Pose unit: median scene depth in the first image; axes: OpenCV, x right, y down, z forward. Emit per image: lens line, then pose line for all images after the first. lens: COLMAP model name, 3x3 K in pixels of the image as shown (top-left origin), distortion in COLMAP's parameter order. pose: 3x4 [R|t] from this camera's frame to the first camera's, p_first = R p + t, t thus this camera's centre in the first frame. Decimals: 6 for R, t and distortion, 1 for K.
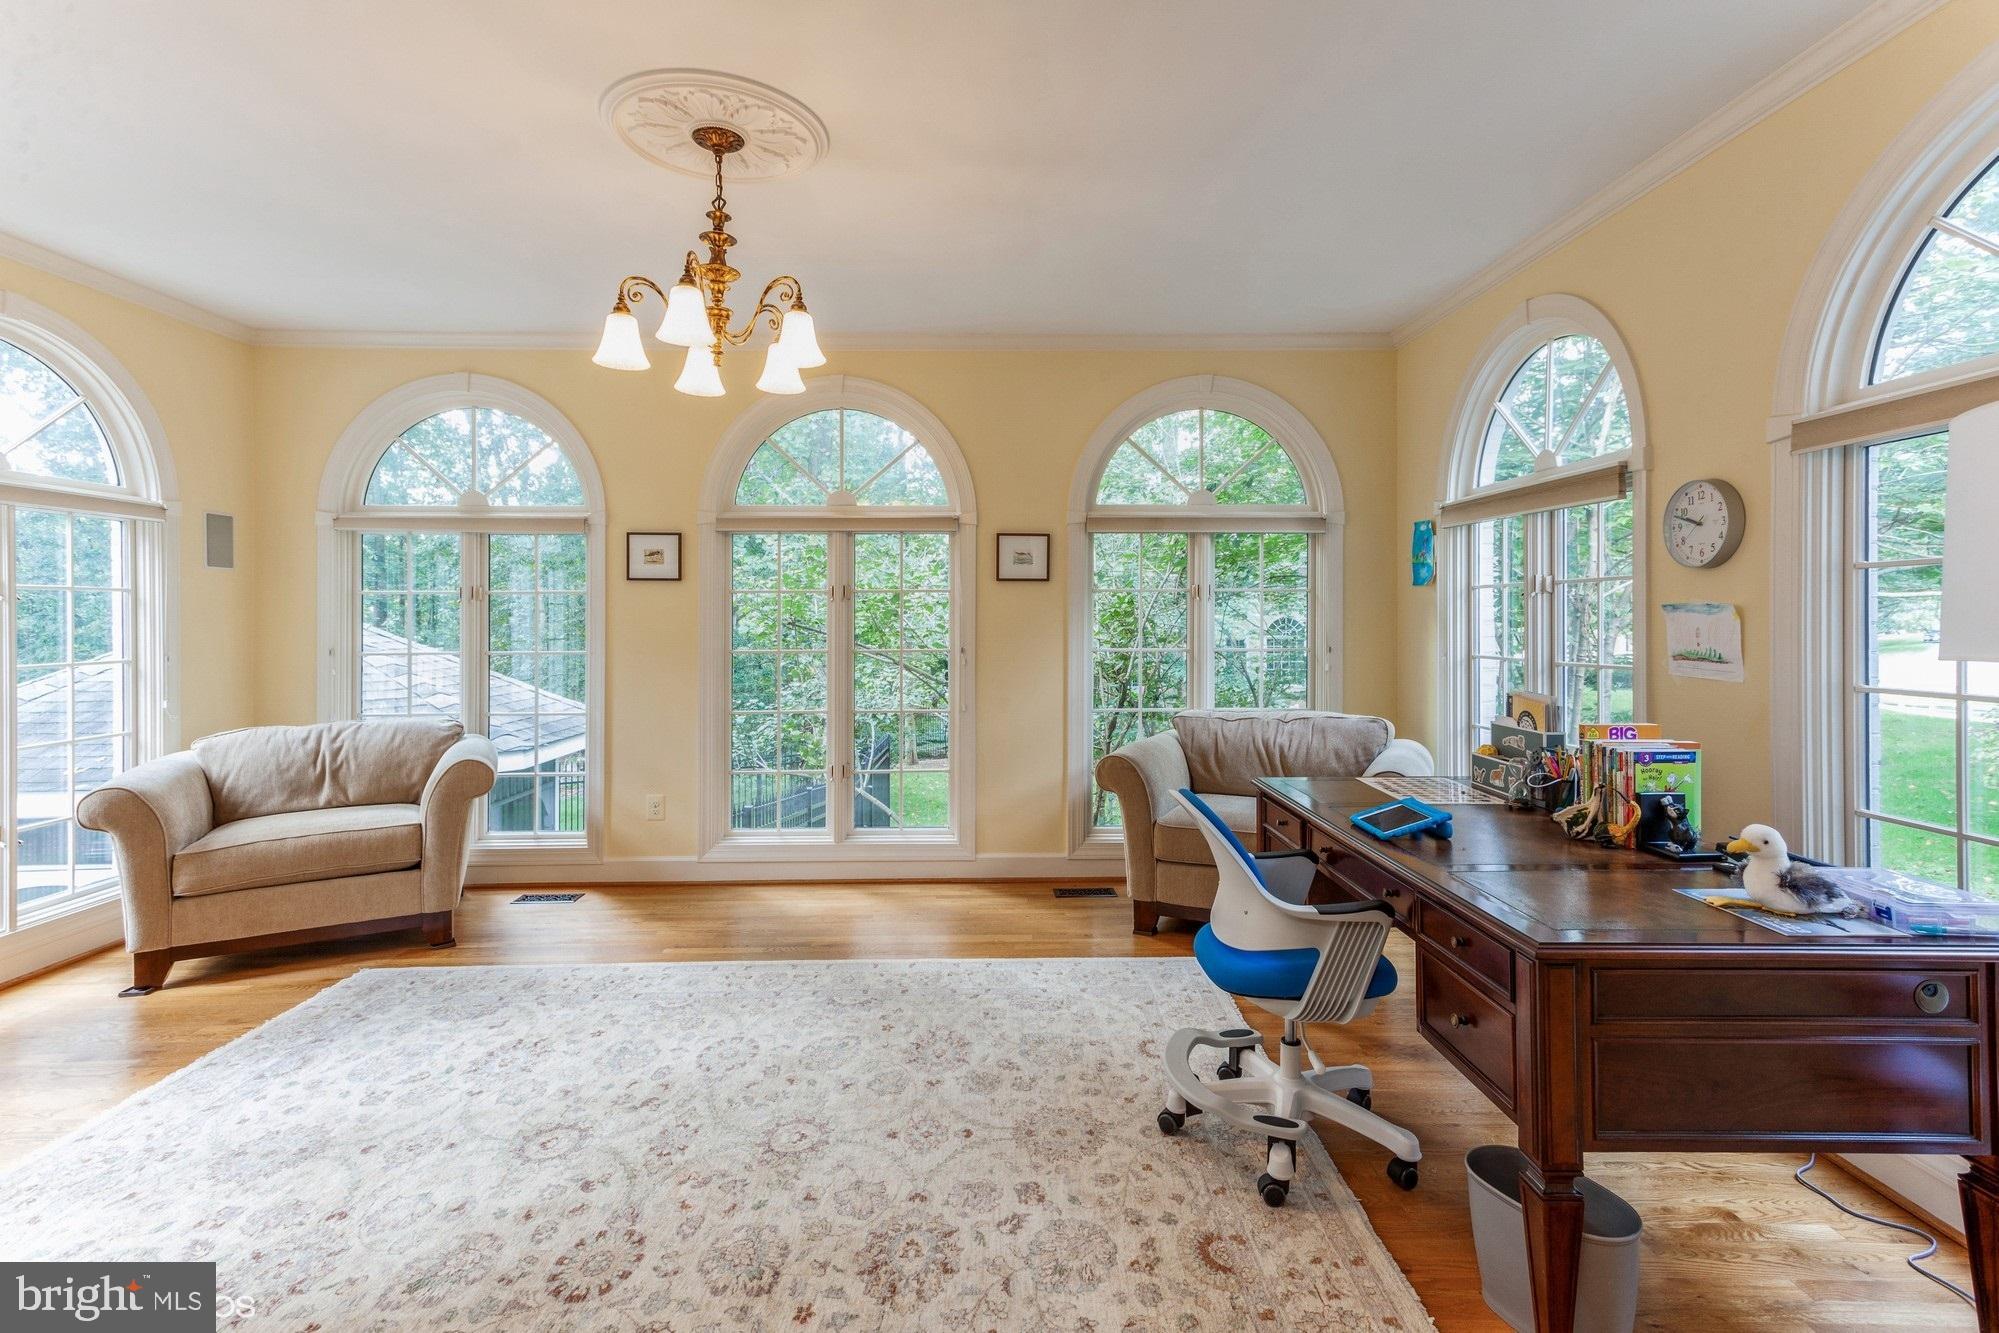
lens RADIAL K [[966.9, 0, 978.0], [0, 966.9, 615.3], [0, 0, 1]] dist [0.002518, -0.000096]
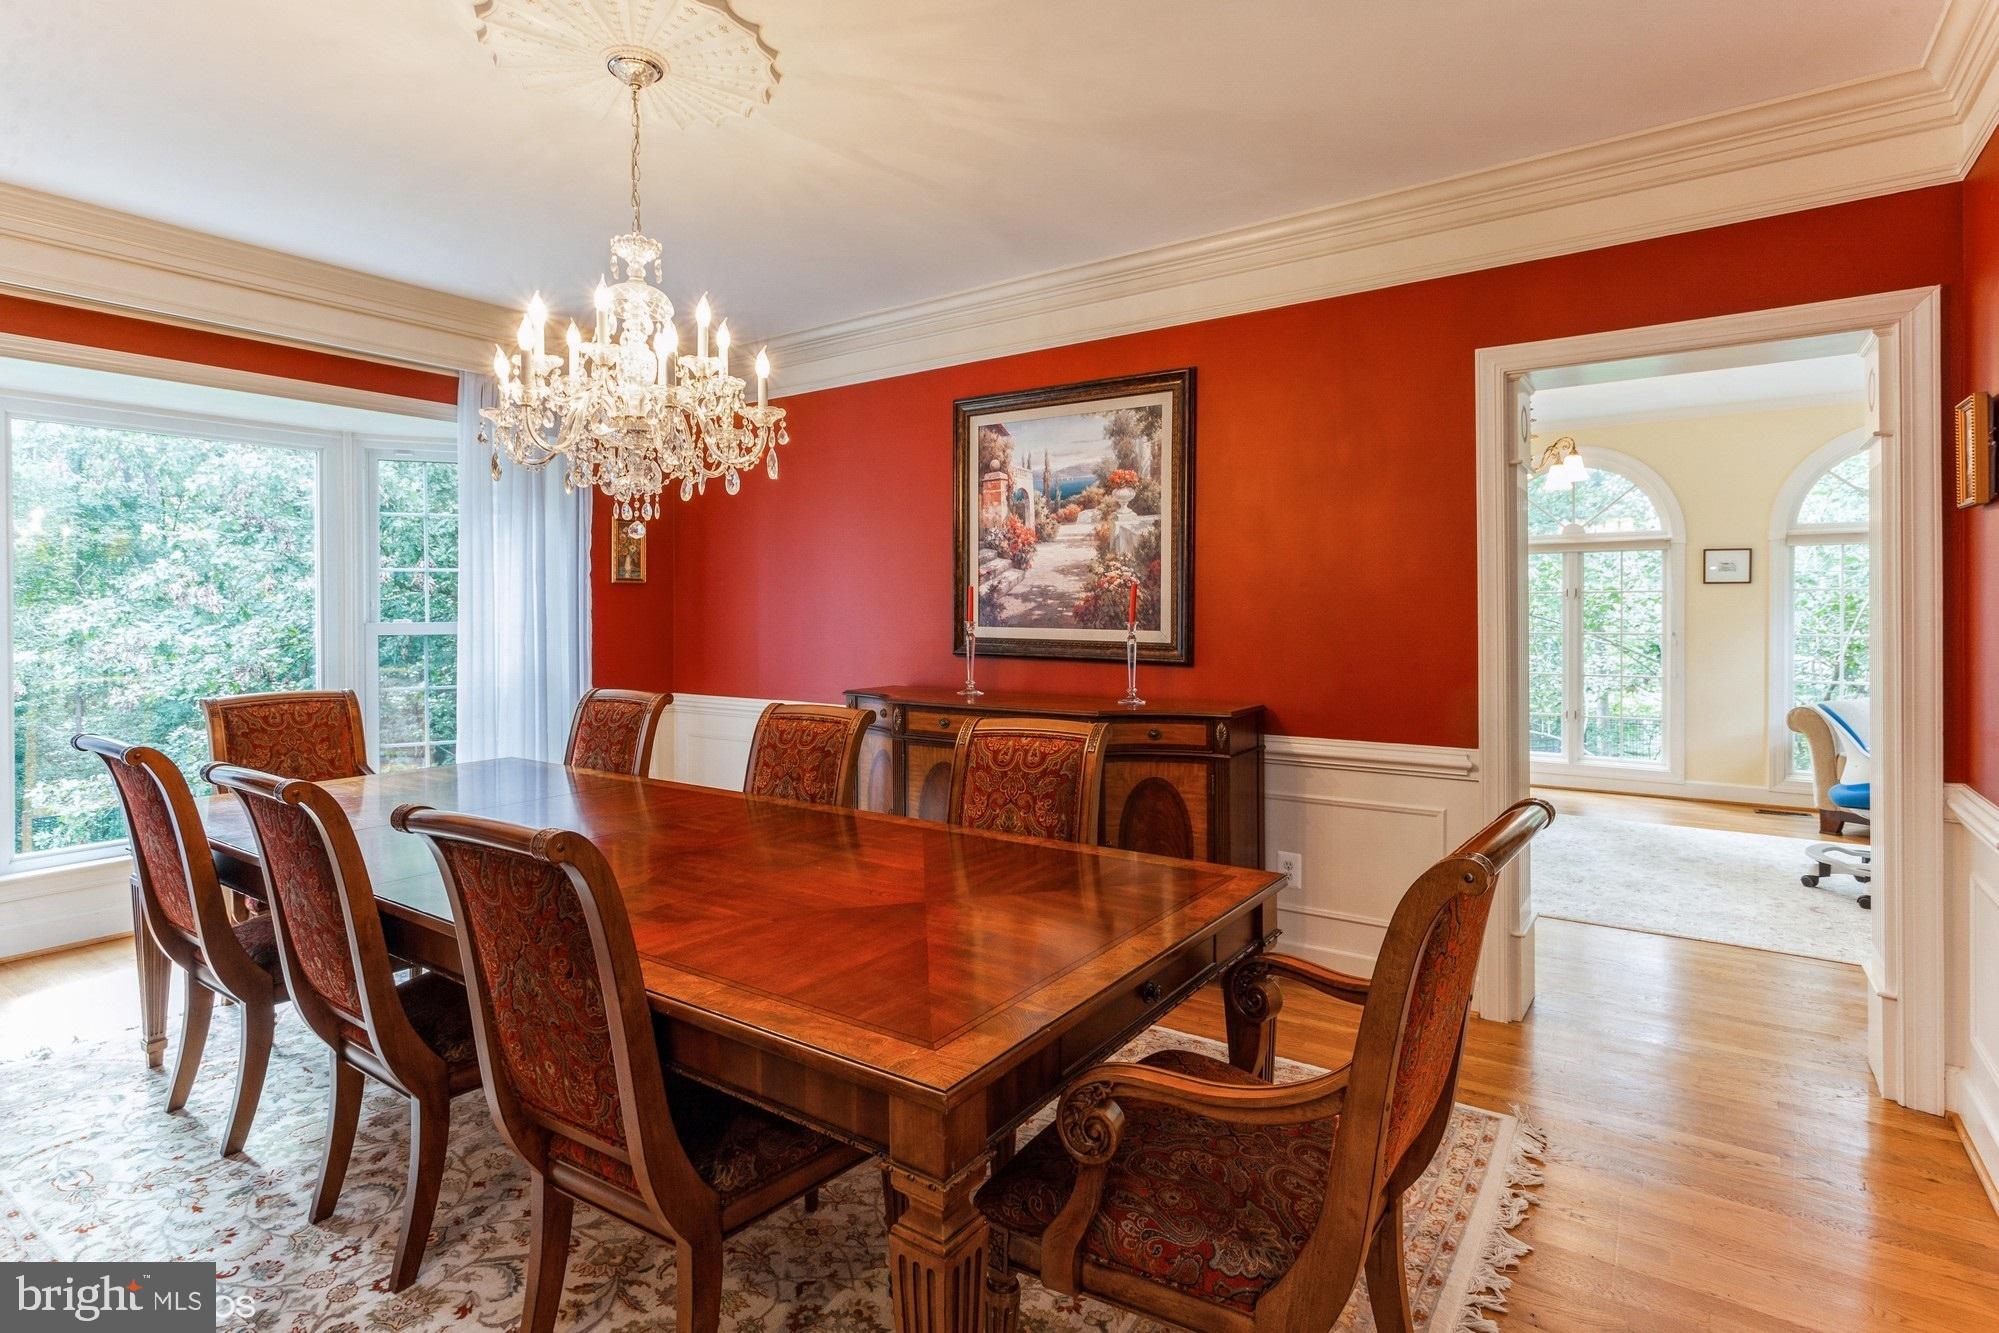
lens RADIAL K [[966.9, 0, 1017.0], [0, 966.9, 613.1], [0, 0, 1]] dist [0.002518, -0.000096]
pose [[0.817829, 0.000597, -0.575461, 0.013106], [-0.000732, 1.000000, -0.000003, 0.007628], [0.575461, 0.000424, 0.817829, -0.693729]]
